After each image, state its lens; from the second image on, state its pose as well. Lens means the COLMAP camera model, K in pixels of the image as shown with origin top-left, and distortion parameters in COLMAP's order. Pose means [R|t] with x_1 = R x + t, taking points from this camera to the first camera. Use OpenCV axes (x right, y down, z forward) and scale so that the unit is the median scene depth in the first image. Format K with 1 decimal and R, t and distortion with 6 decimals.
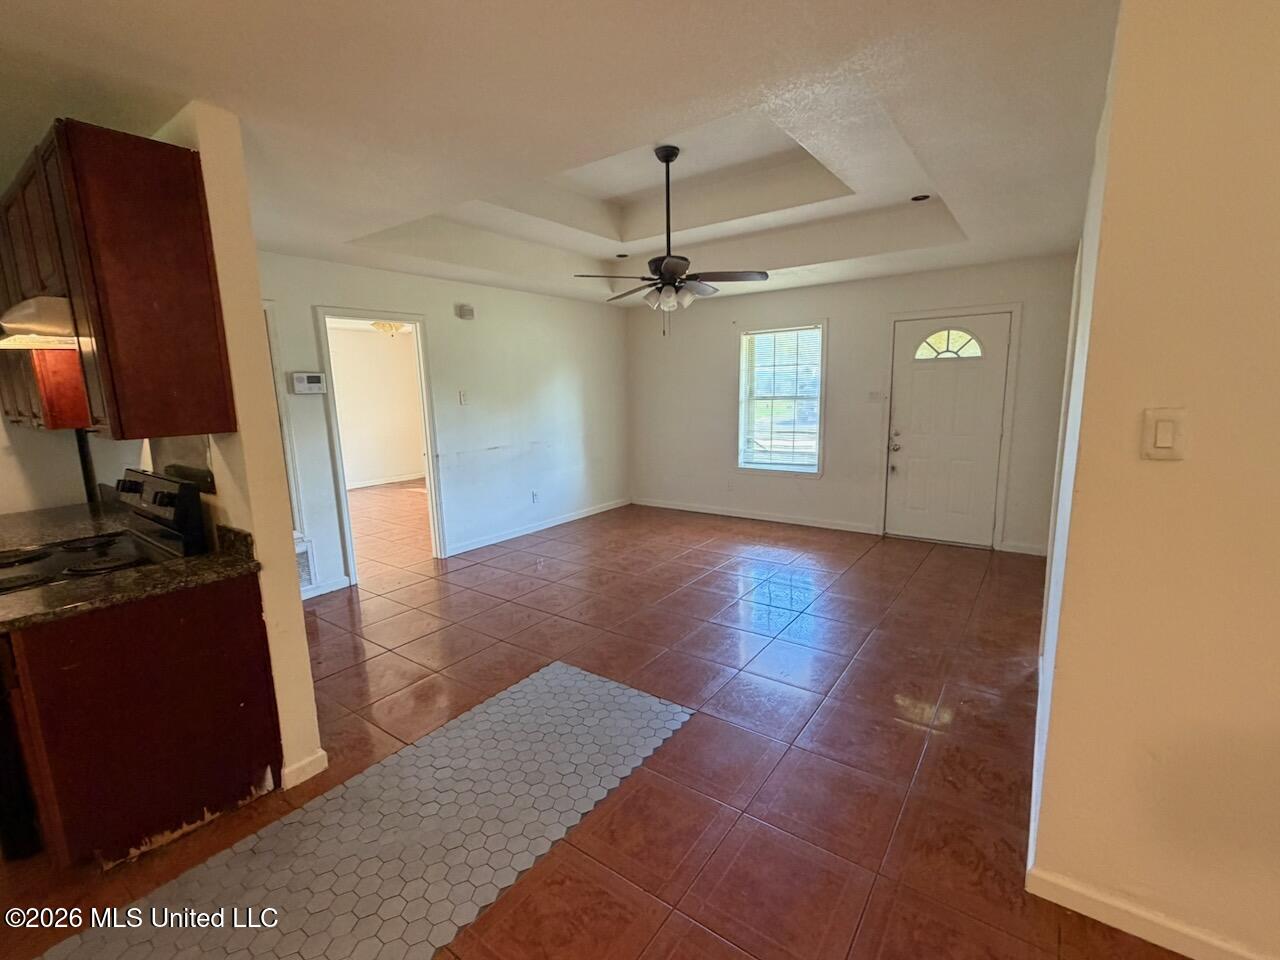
lens RADIAL K [[566.3, 0, 639.8], [0, 566.3, 482.4], [0, 0, 1]] dist [-0.000155, 0.000526]
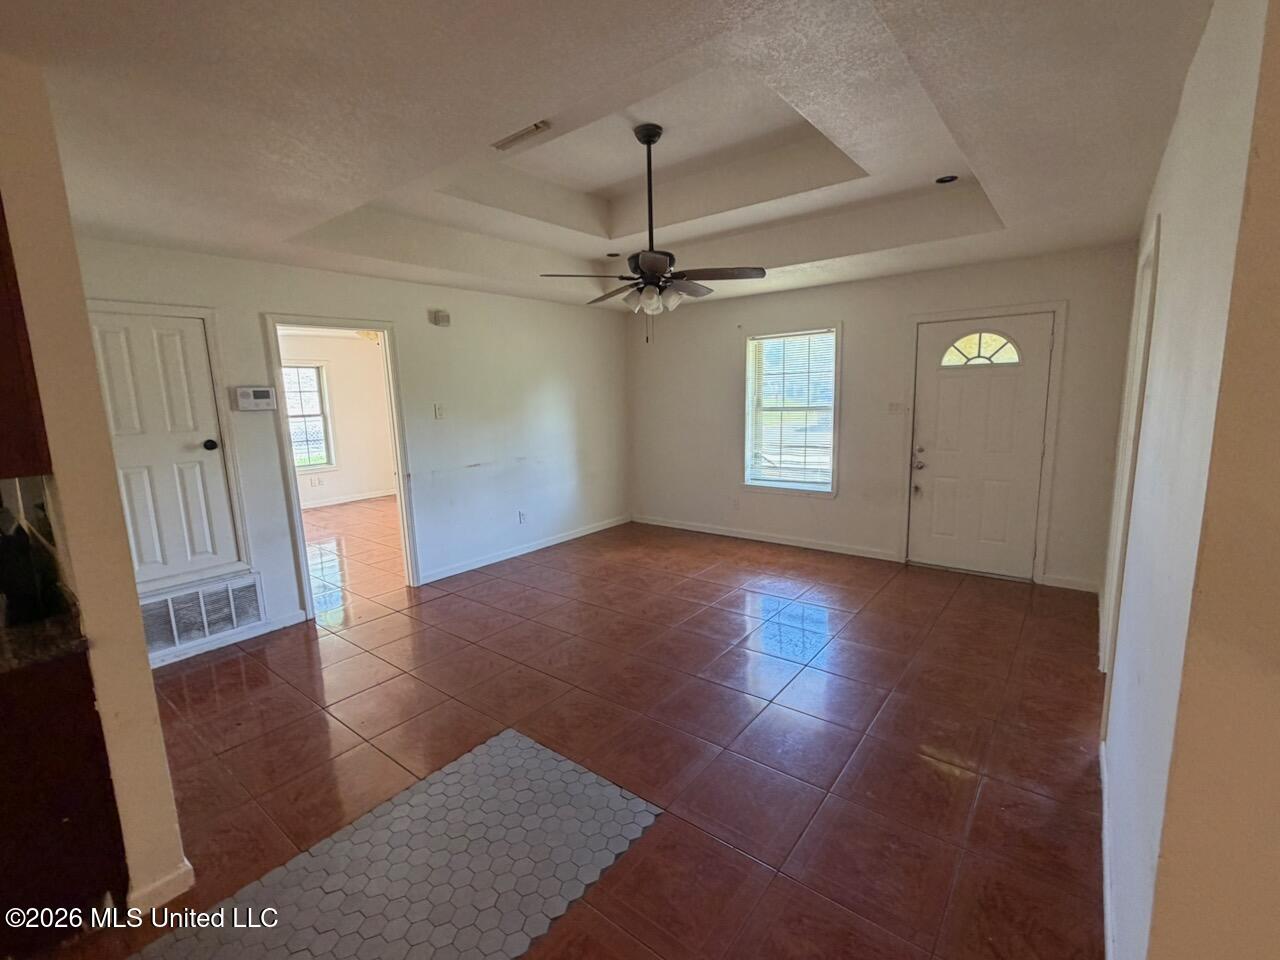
lens RADIAL K [[566.3, 0, 638.2], [0, 566.3, 481.2], [0, 0, 1]] dist [-0.000404, -0.000282]
pose [[0.999151, 0.001209, -0.041189, 0.055422], [-0.001607, 0.999952, -0.009621, -0.031796], [0.041175, 0.009679, 0.999105, 0.110445]]
